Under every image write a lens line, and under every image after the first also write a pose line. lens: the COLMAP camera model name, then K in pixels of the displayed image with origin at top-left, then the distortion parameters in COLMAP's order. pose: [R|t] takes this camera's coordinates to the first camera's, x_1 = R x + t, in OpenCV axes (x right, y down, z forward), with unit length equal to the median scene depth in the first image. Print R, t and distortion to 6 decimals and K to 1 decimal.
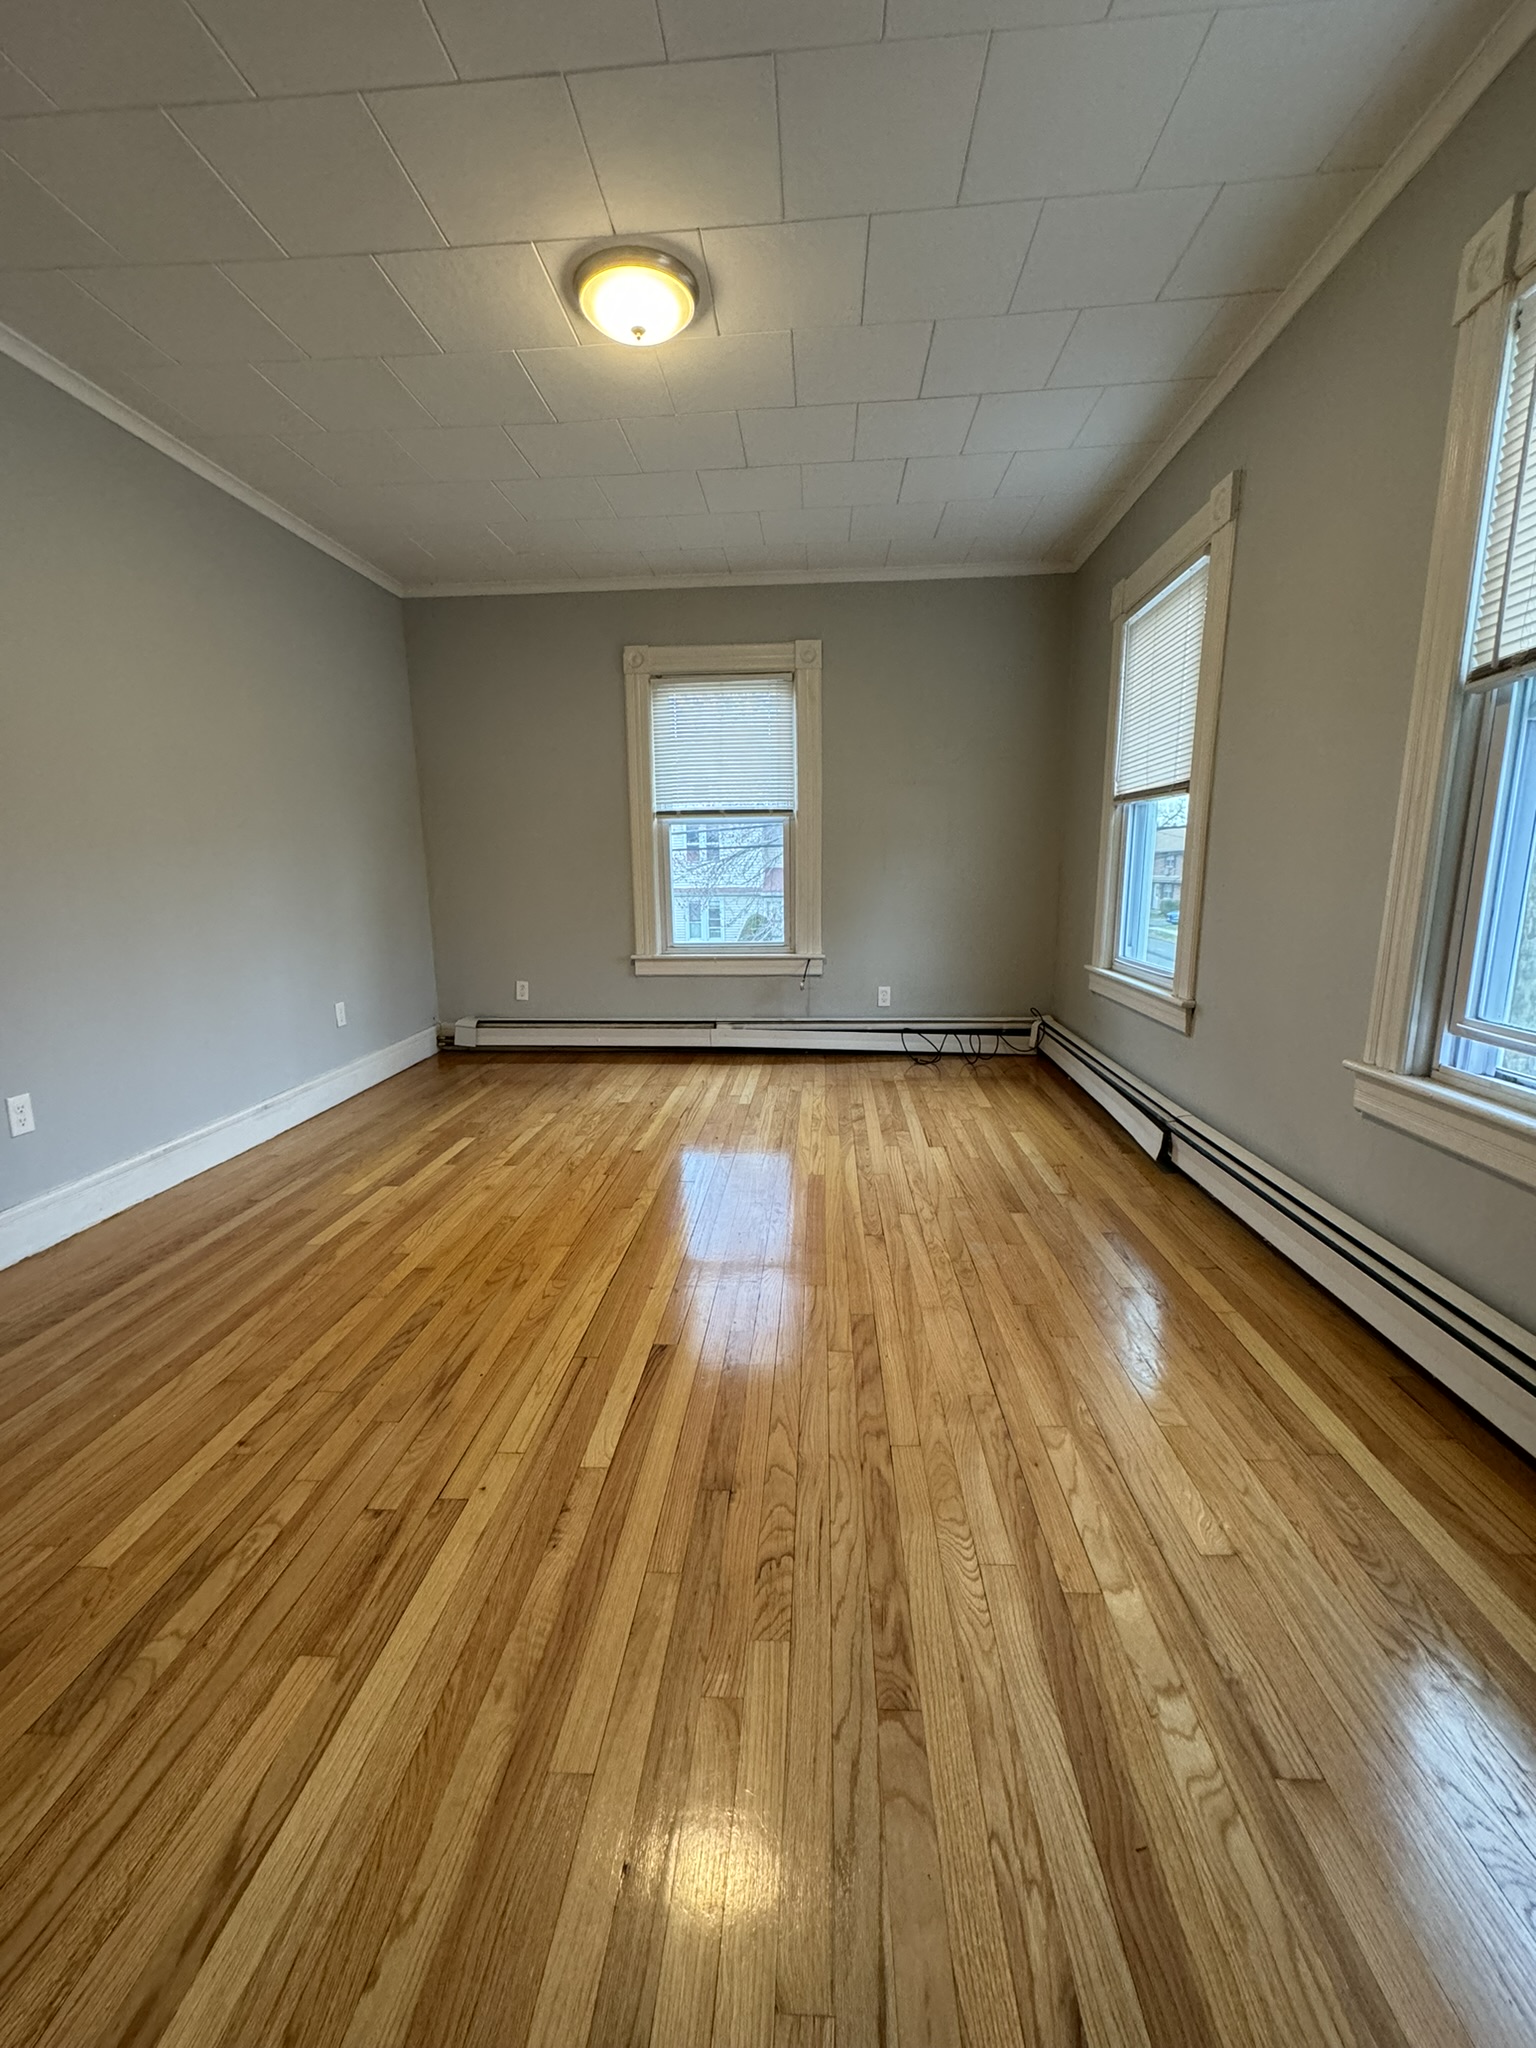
lens RADIAL K [[816.1, 0, 772.8], [0, 816.1, 1020.6], [0, 0, 1]] dist [-0.003289, 0.000523]
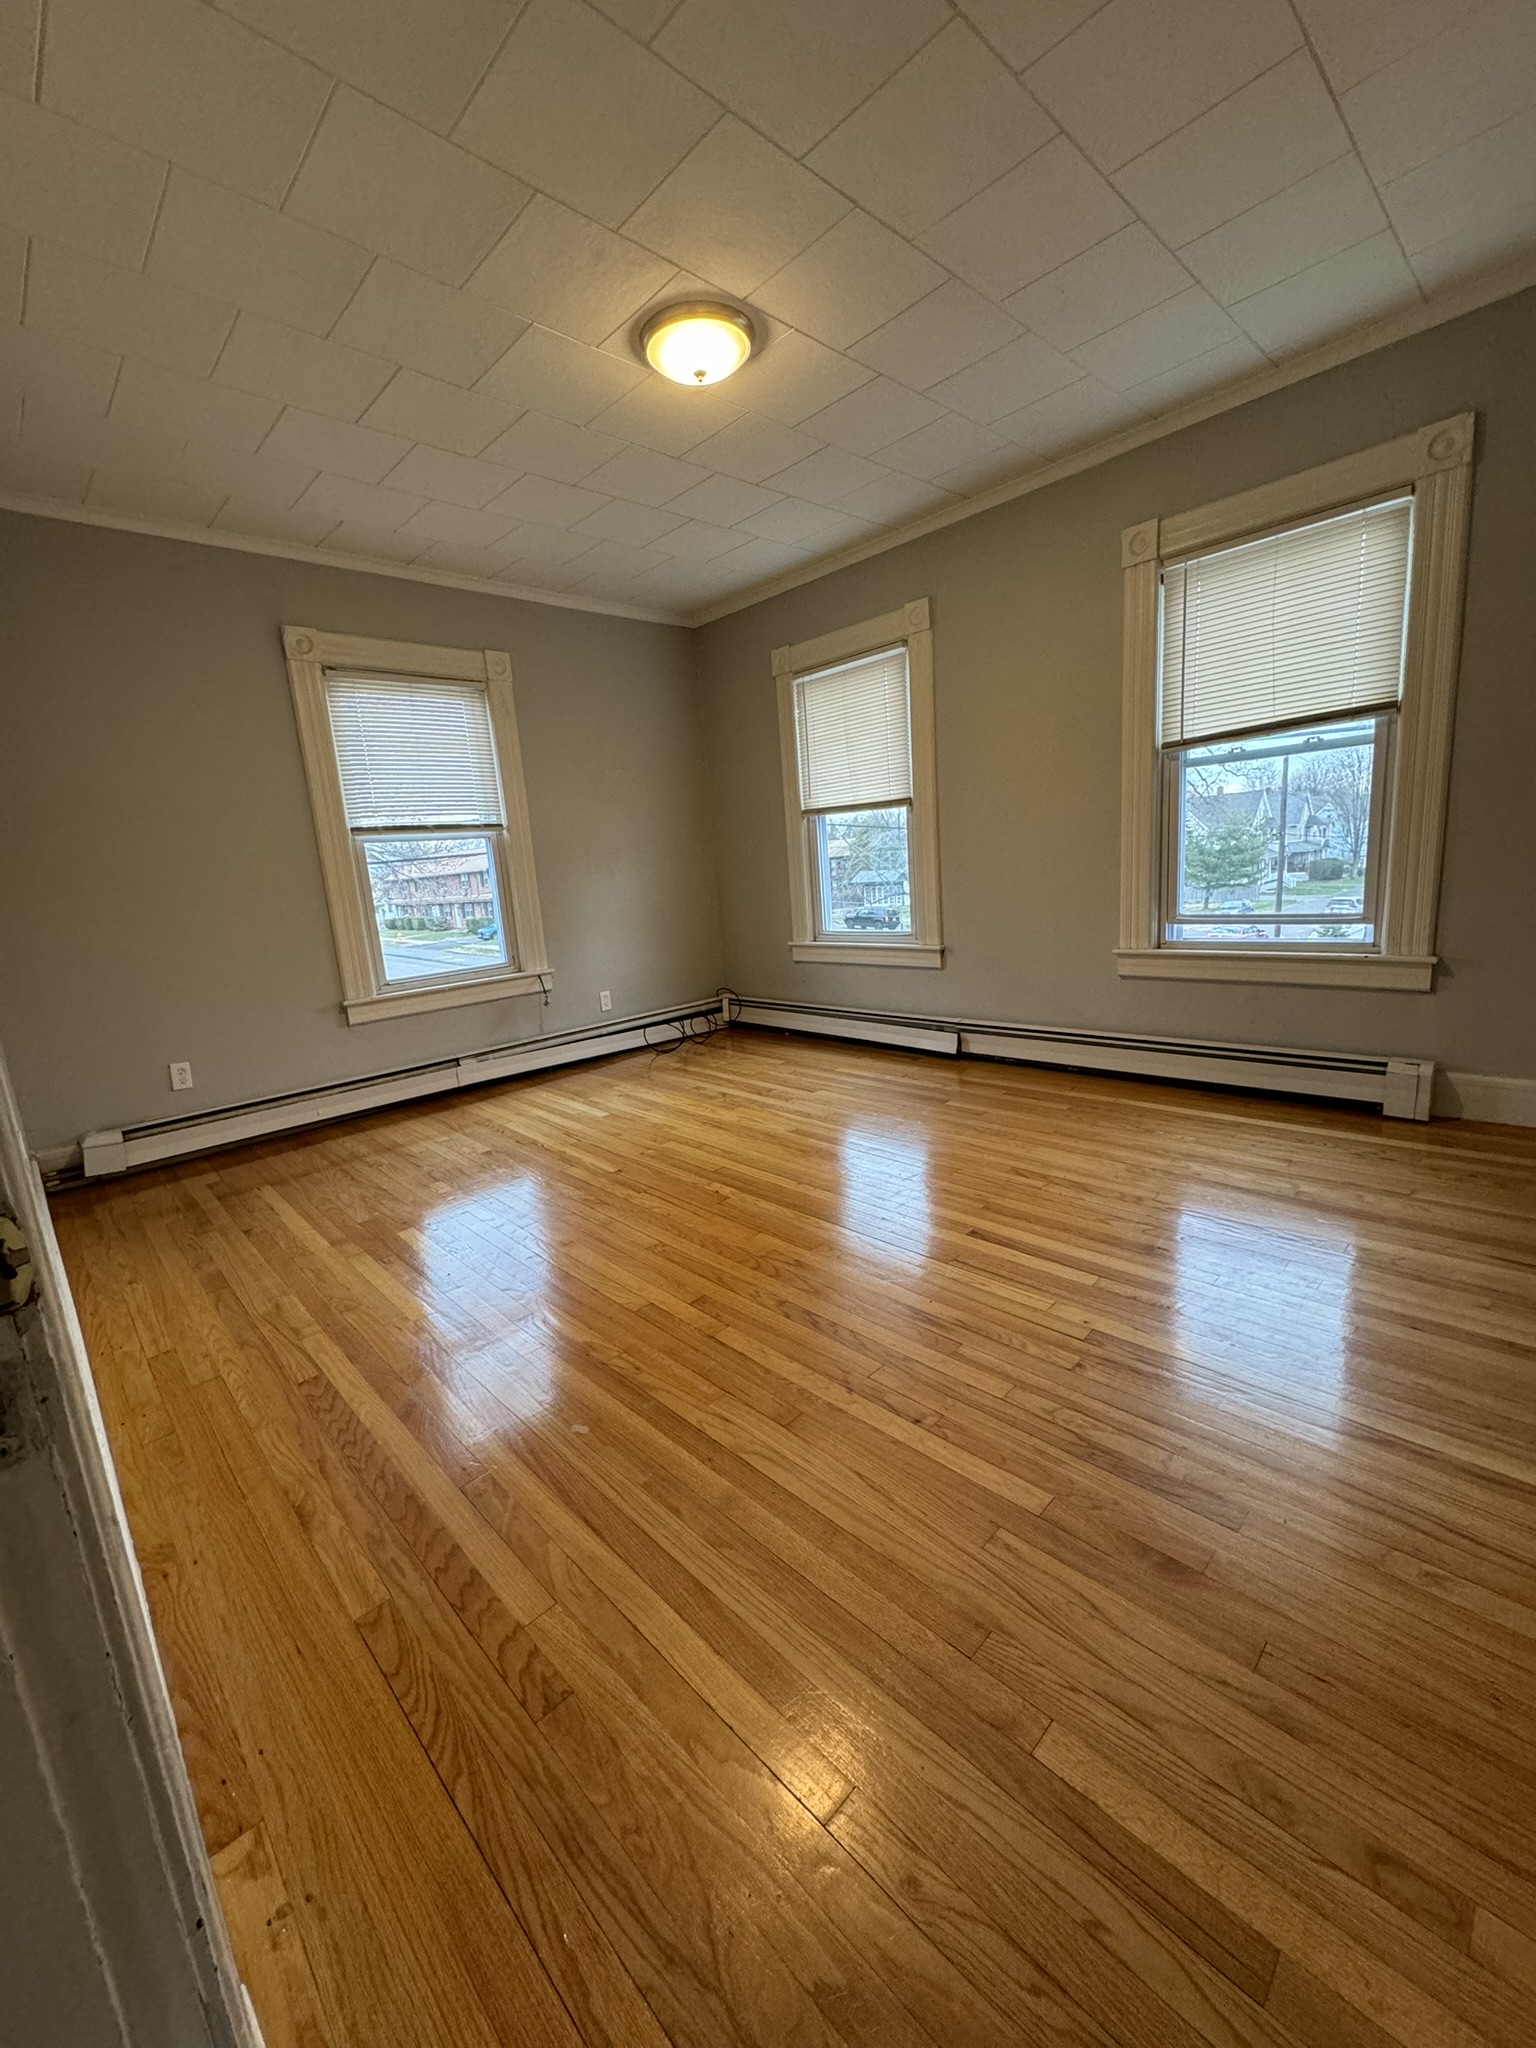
lens RADIAL K [[816.1, 0, 770.8], [0, 816.1, 1019.3], [0, 0, 1]] dist [-0.003289, 0.000523]
pose [[0.672623, -0.177673, 0.718339, -0.590611], [0.199724, 0.978310, 0.054960, -0.026695], [-0.712522, 0.106502, 0.693519, 0.155061]]
